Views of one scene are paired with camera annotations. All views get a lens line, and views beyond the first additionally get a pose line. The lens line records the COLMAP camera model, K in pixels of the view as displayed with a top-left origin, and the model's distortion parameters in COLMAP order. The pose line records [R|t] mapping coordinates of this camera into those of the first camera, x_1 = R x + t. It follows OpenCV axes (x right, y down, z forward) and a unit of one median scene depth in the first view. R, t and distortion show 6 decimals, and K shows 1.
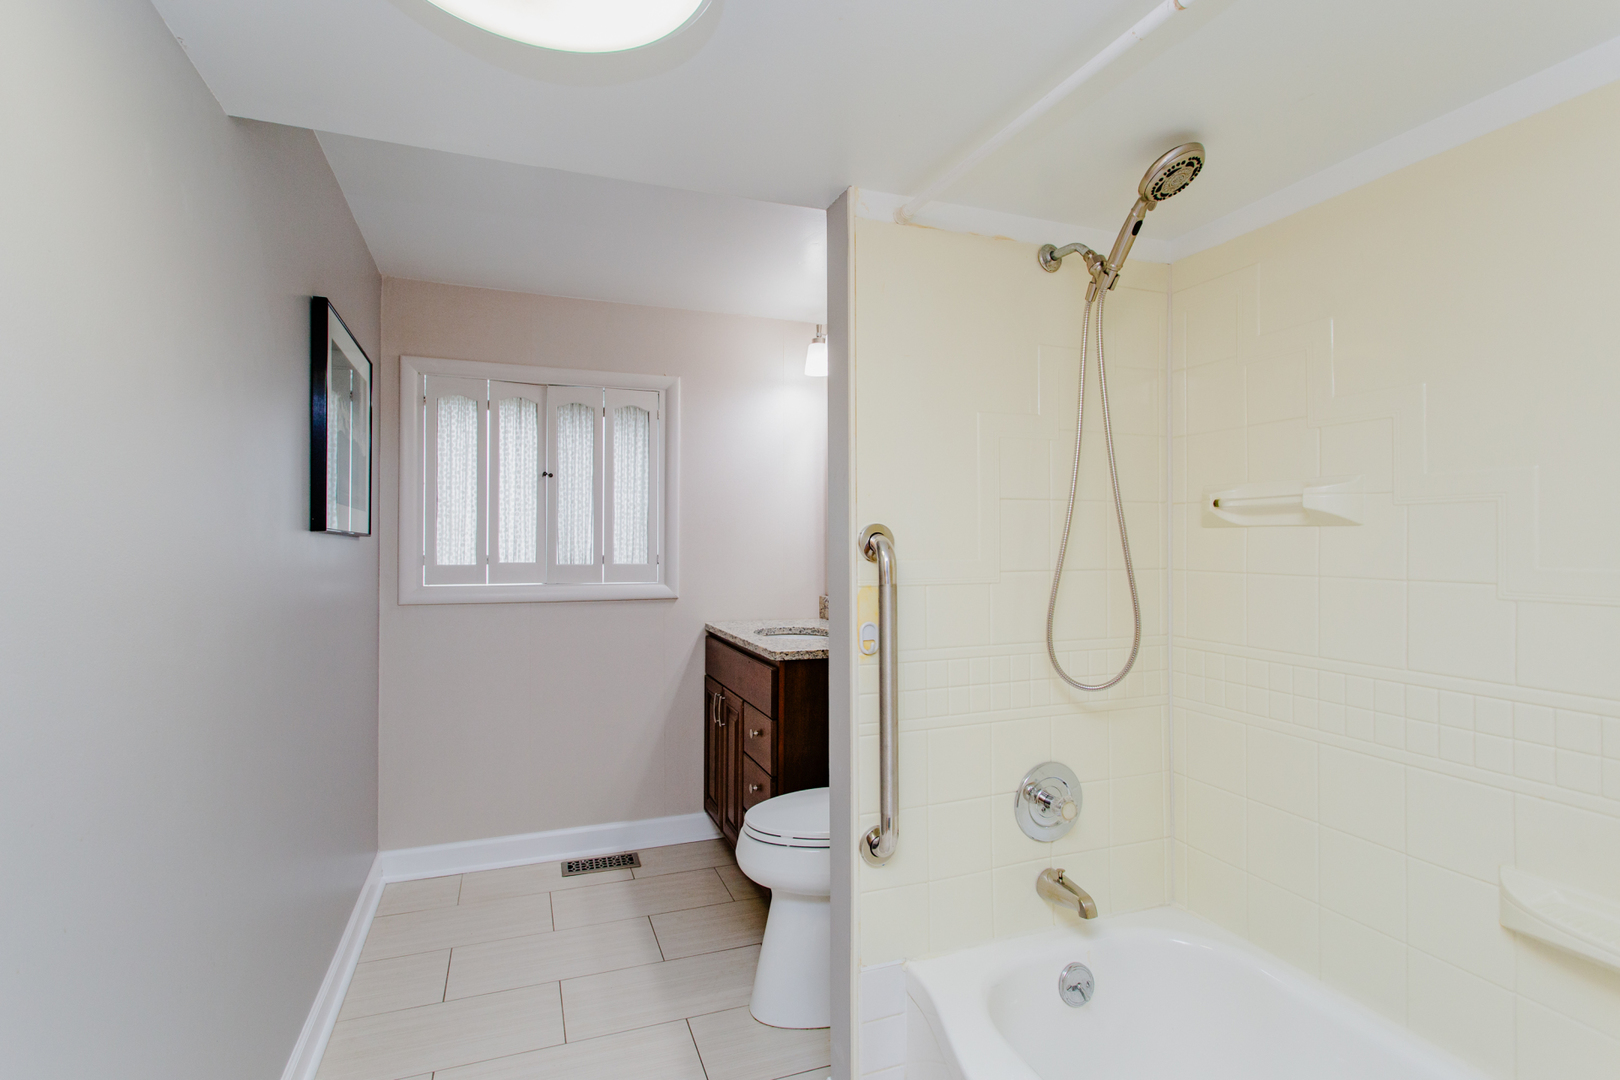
lens RADIAL K [[775.0, 0, 805.4], [0, 775.0, 536.6], [0, 0, 1]] dist [0.001339, -0.000476]
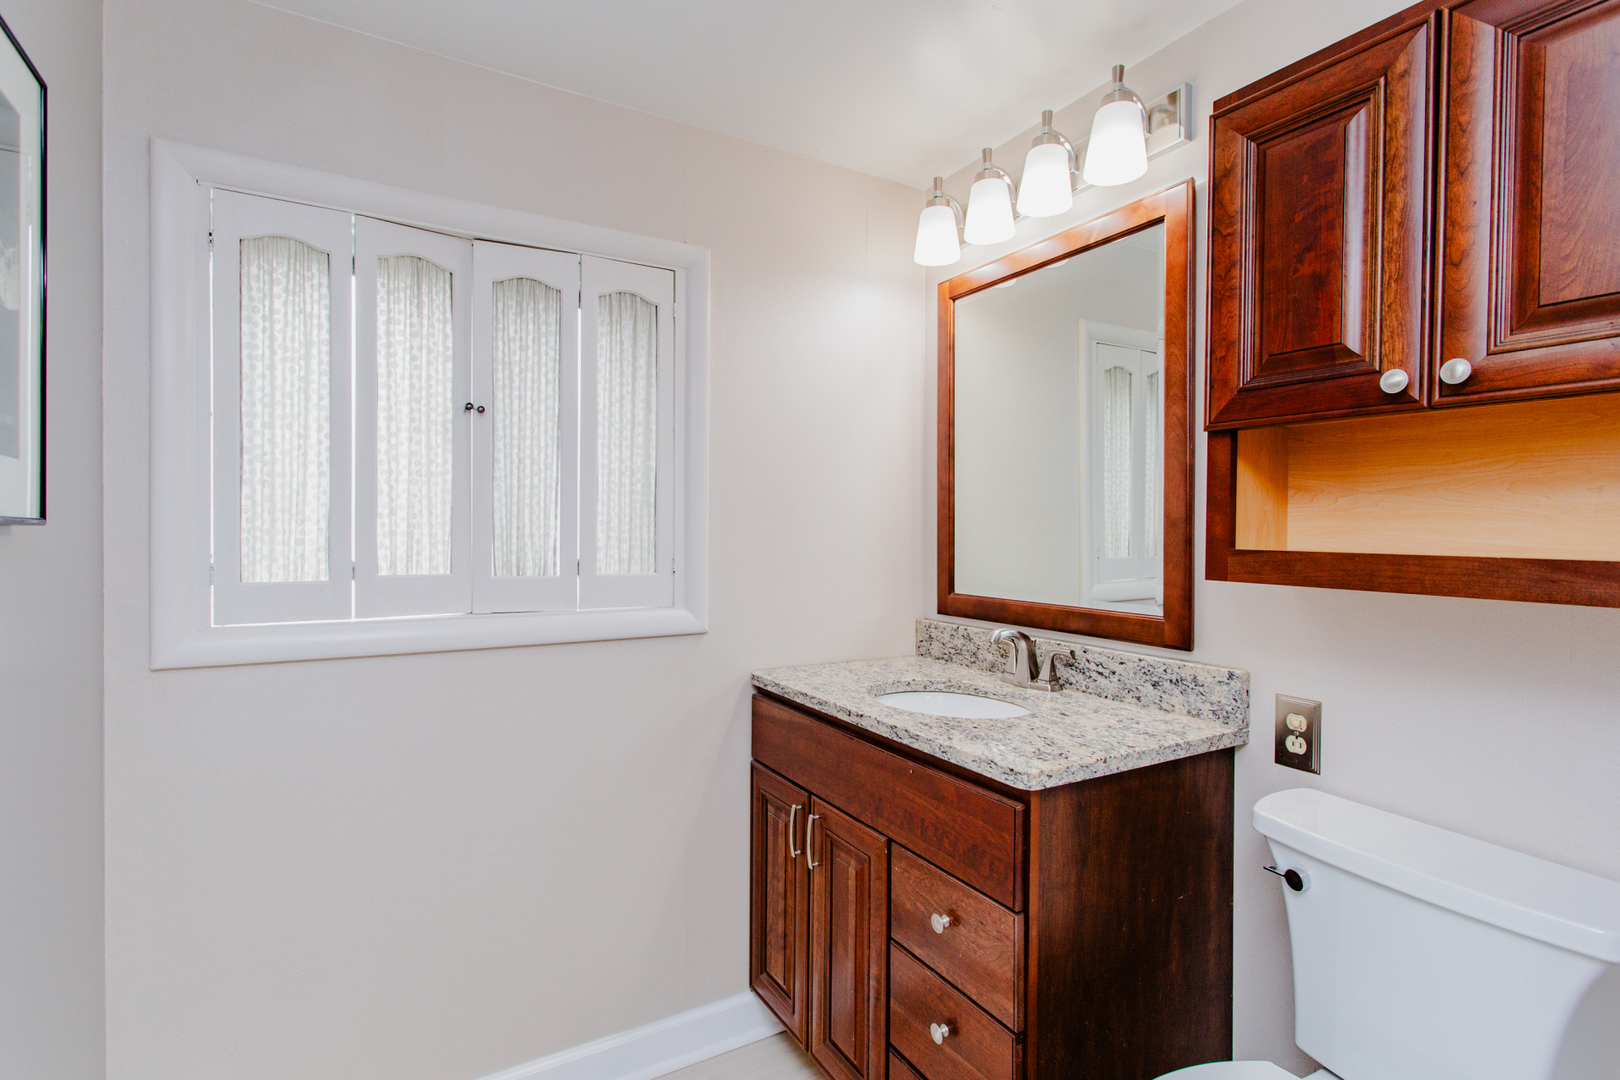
lens RADIAL K [[775.0, 0, 805.4], [0, 775.0, 536.6], [0, 0, 1]] dist [0.001339, -0.000476]
pose [[0.986898, -0.000013, 0.161345, -0.196401], [-0.002272, 0.999900, 0.013980, -0.000202], [-0.161329, -0.014163, 0.986799, 0.443701]]
